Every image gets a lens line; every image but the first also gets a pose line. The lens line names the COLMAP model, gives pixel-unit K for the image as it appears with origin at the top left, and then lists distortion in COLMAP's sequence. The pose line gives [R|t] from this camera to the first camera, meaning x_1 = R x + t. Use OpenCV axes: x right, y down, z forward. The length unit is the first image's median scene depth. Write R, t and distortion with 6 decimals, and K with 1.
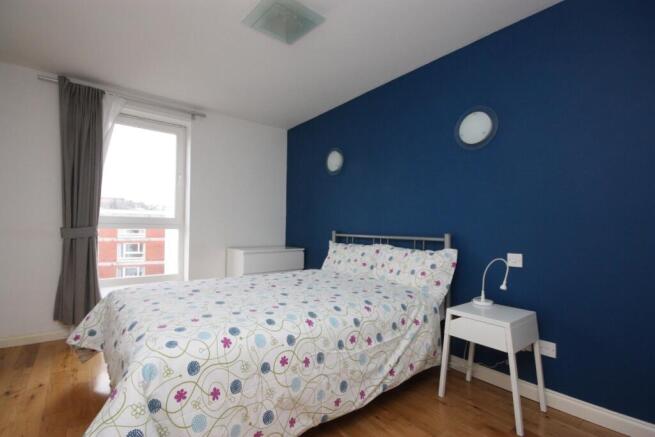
lens RADIAL K [[298.6, 0, 327.5], [0, 298.6, 218.5], [0, 0, 1]] dist [-0.017484, -0.000002]
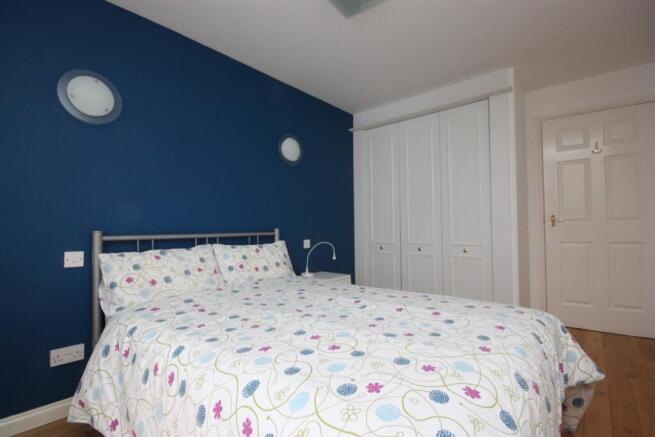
lens RADIAL K [[308.3, 0, 327.5], [0, 308.3, 218.5], [0, 0, 1]] dist [0.000123, -0.000034]
pose [[-0.211624, 0.005928, 0.977333, -0.875739], [-0.035206, 0.999286, -0.013685, 0.019602], [-0.976717, -0.037304, -0.211265, 1.070371]]
